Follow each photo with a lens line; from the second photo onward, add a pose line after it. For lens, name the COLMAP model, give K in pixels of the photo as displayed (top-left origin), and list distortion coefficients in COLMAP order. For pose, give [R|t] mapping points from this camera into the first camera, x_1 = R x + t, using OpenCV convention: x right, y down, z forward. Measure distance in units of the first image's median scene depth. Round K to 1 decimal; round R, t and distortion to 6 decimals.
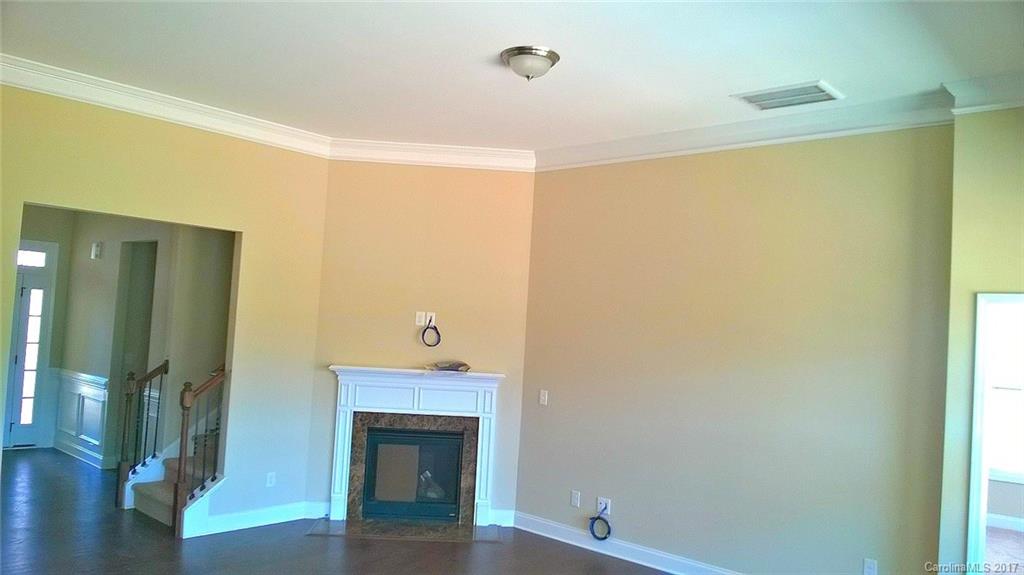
lens RADIAL K [[776.3, 0, 515.6], [0, 776.3, 288.6], [0, 0, 1]] dist [0.011407, -0.078937]
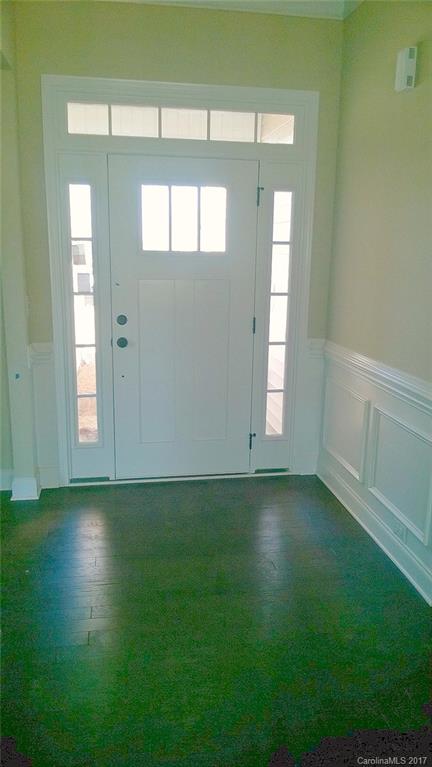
lens RADIAL K [[581.4, 0, 218.5], [0, 581.4, 389.2], [0, 0, 1]] dist [0.011407, -0.078937]
pose [[0.781817, 0.106712, -0.614309, -0.401723], [0.064910, 0.965962, 0.250407, 0.029638], [0.620120, -0.235647, 0.748279, 0.650897]]
